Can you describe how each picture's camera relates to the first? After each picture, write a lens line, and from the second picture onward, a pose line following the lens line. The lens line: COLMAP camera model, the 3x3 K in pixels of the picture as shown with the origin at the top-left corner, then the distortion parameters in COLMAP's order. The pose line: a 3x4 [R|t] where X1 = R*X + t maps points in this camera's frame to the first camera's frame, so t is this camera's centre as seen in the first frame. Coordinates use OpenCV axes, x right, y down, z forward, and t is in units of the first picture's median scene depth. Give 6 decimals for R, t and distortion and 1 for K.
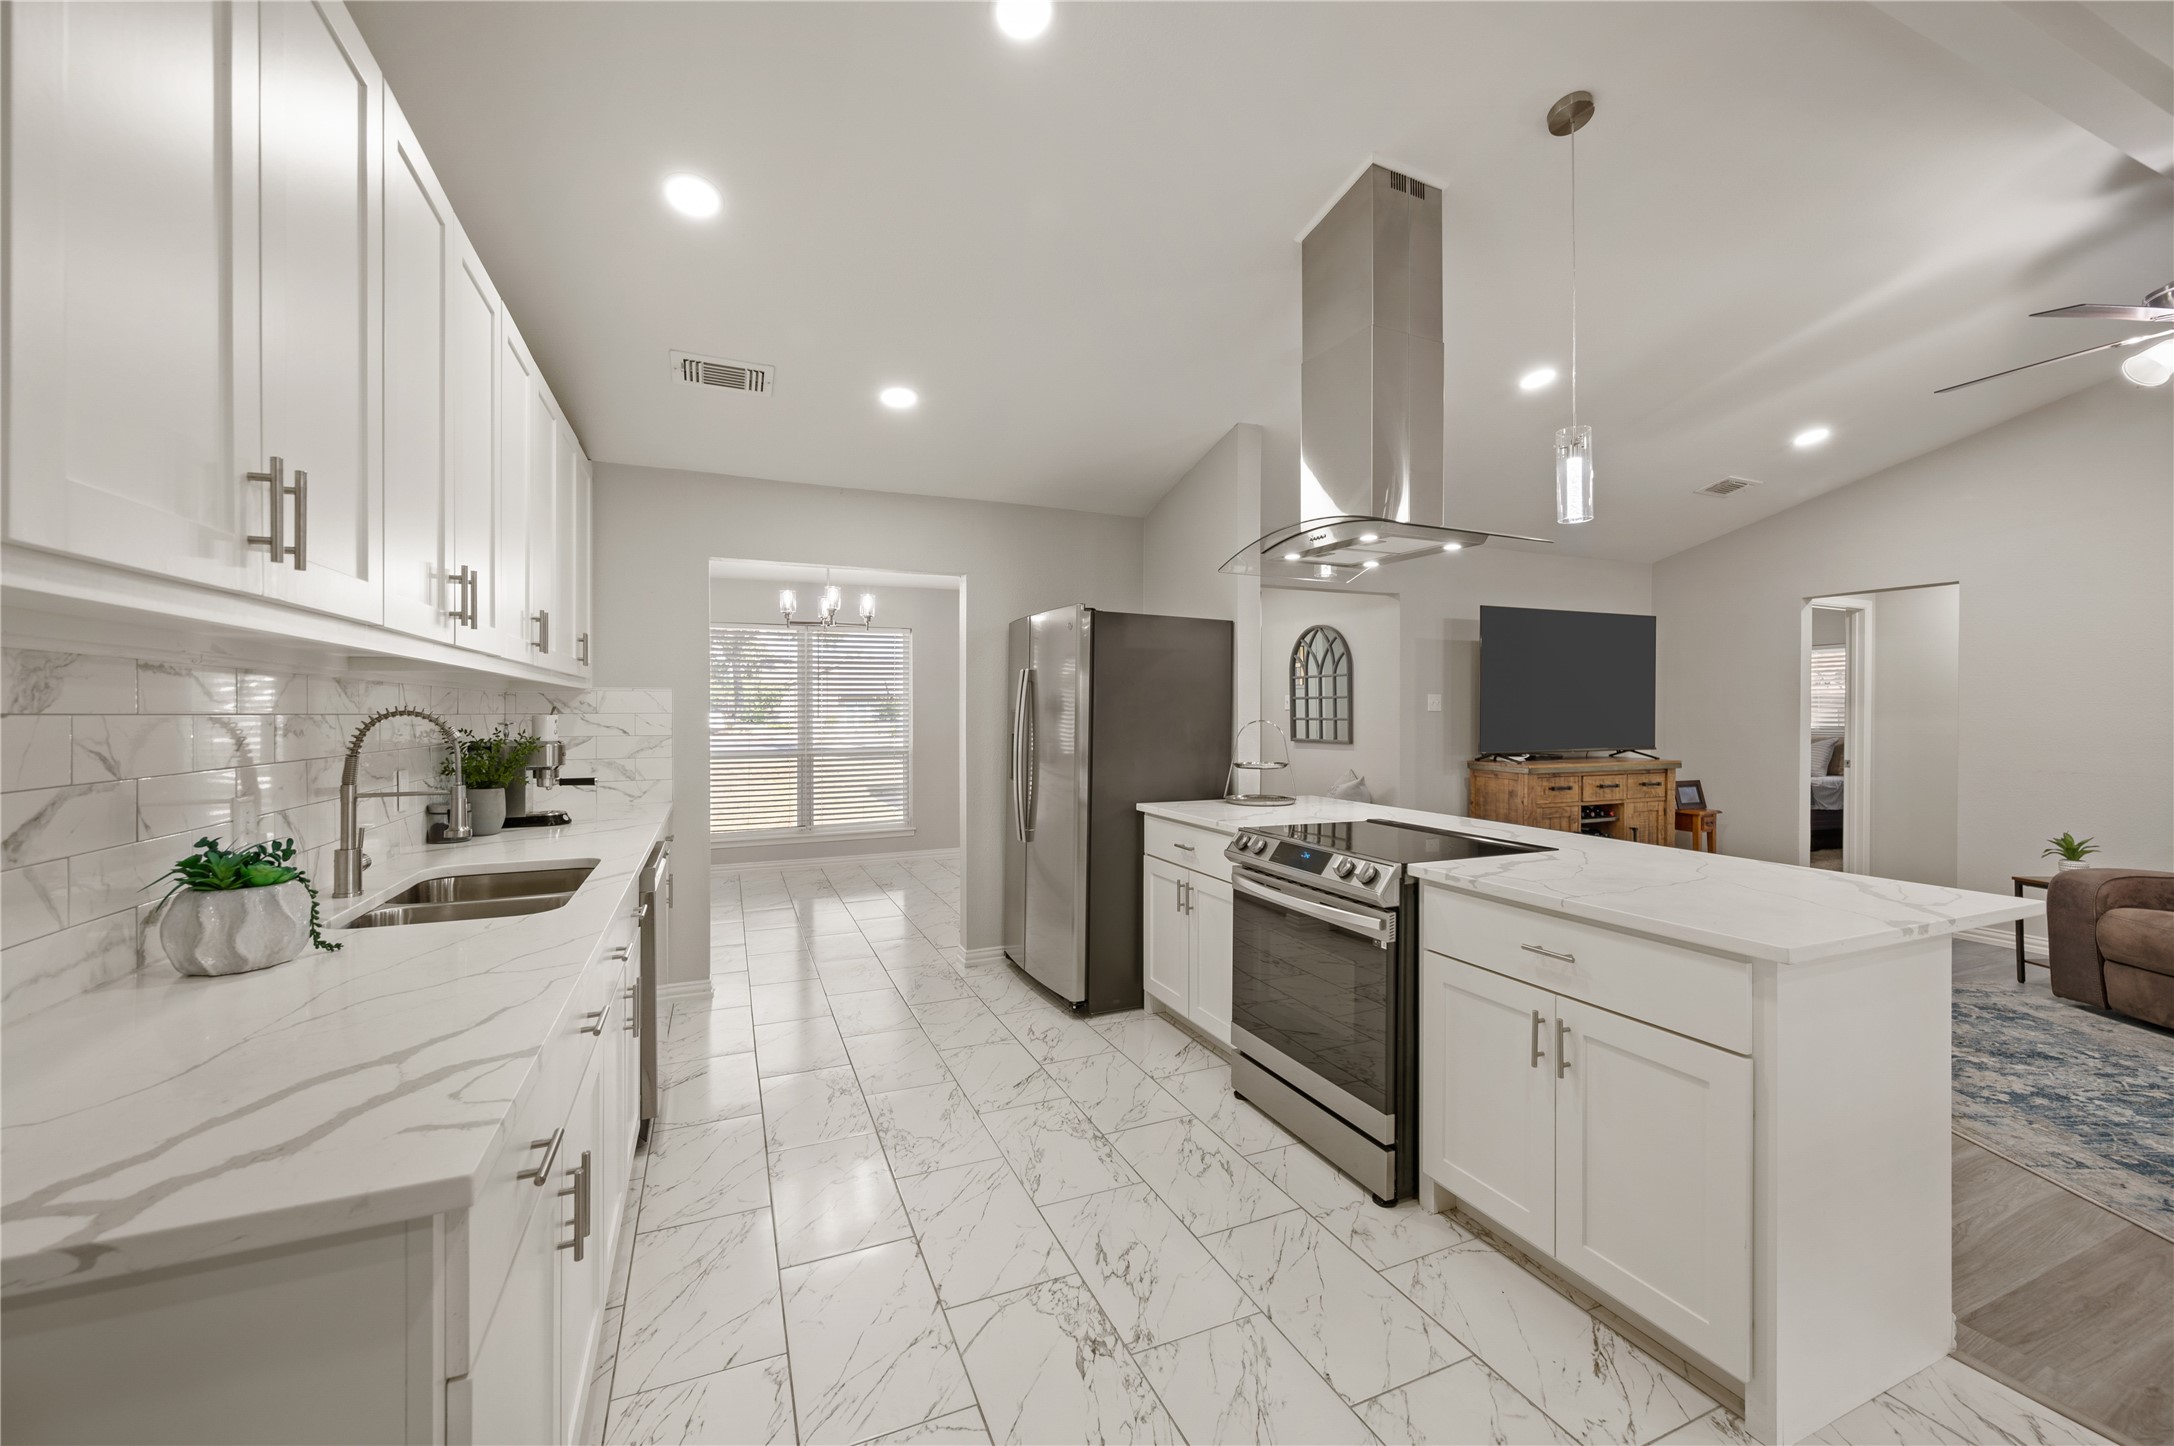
lens RADIAL K [[863.5, 0, 1089.6], [0, 863.5, 712.4], [0, 0, 1]] dist [-0.000339, 0.000545]
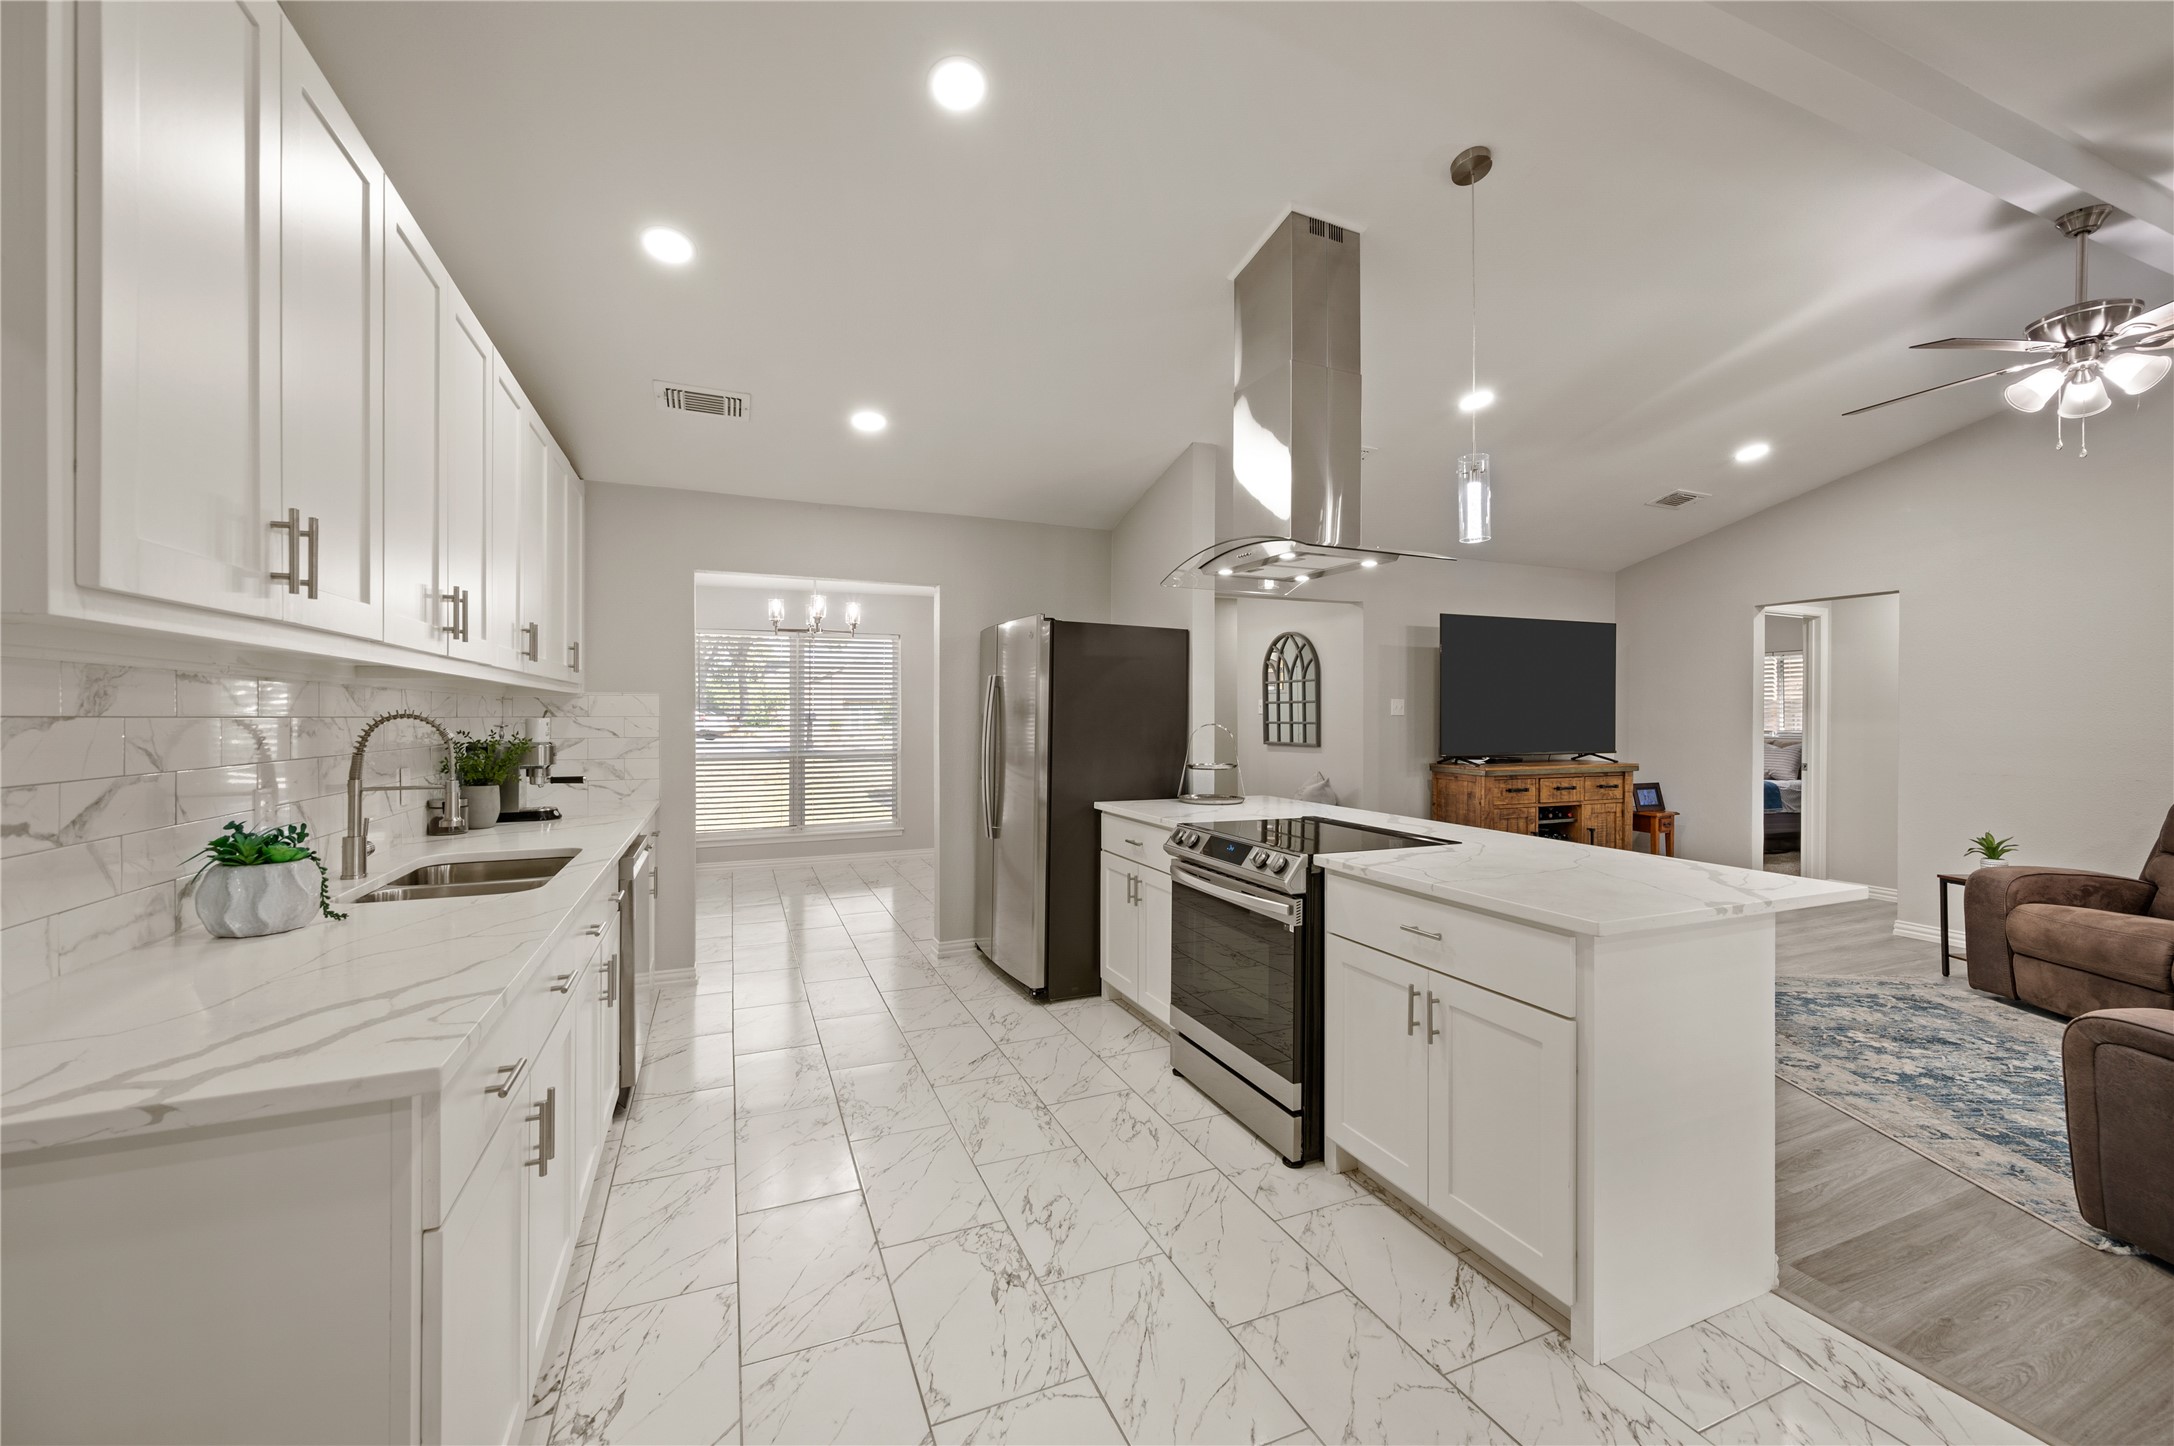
lens RADIAL K [[863.5, 0, 1086.6], [0, 863.5, 714.8], [0, 0, 1]] dist [0.000806, -0.000287]
pose [[0.999947, 0.001107, -0.010255, 0.073050], [-0.001125, 0.999998, -0.001697, -0.000030], [0.010253, 0.001709, 0.999946, -0.079539]]
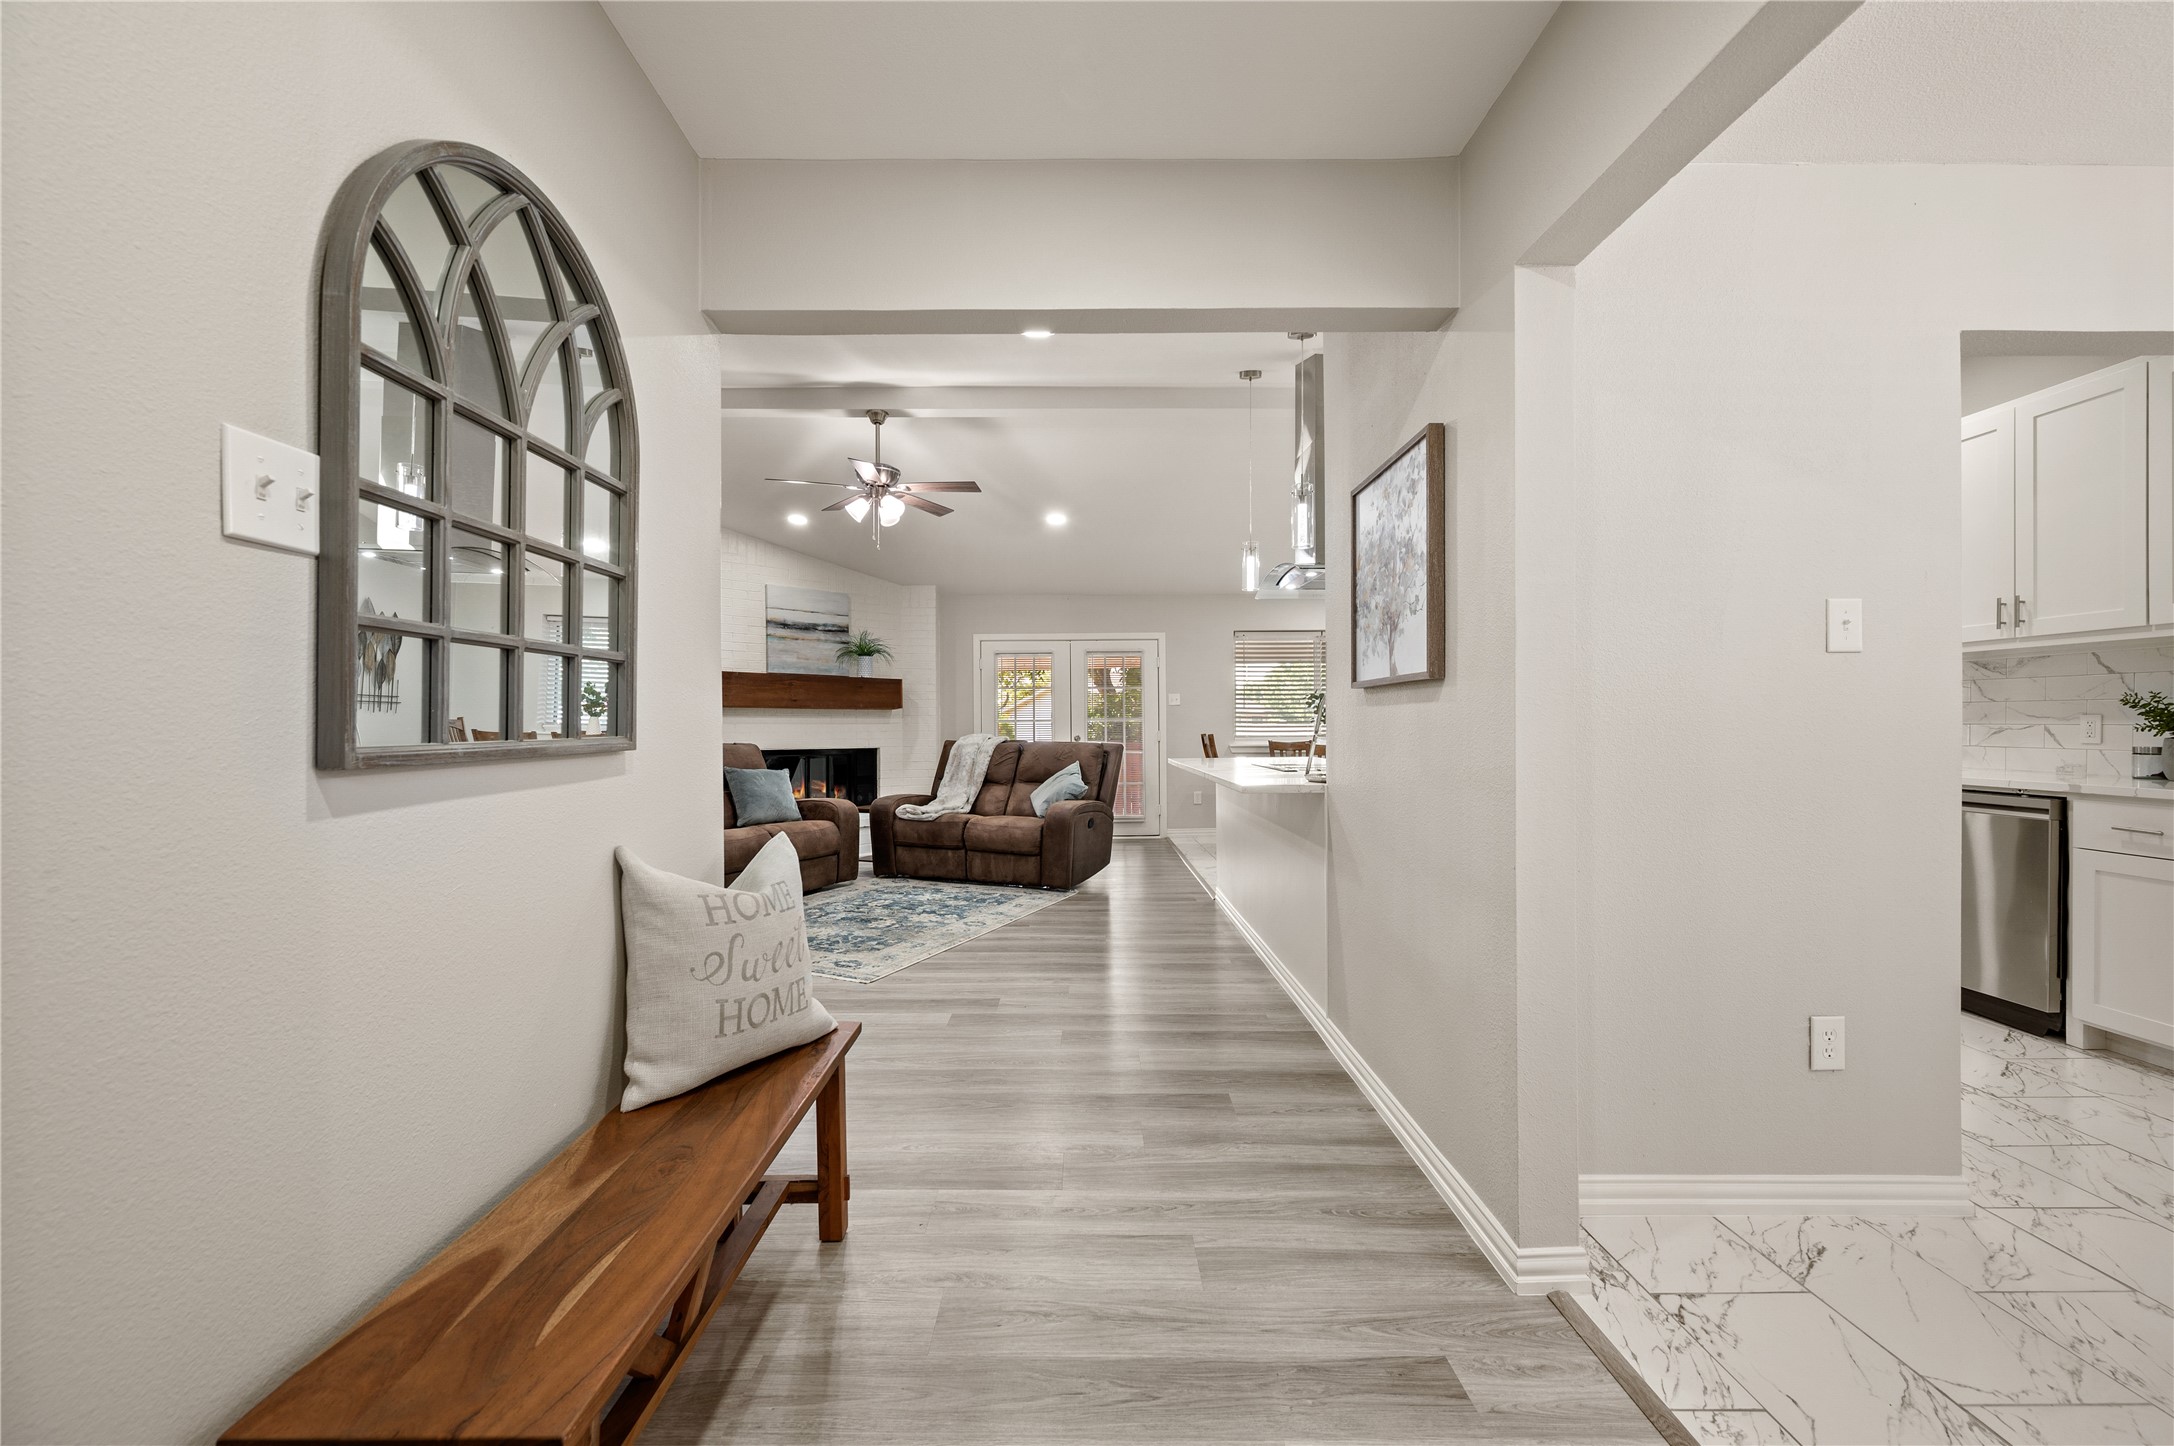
lens RADIAL K [[846.9, 0, 1098.0], [0, 846.9, 726.9], [0, 0, 1]] dist [-0.001340, -0.000115]
pose [[-0.924974, 0.004352, 0.380005, 0.139817], [0.006641, 0.999967, 0.004713, 0.060654], [-0.379972, 0.006883, -0.924972, 2.488552]]
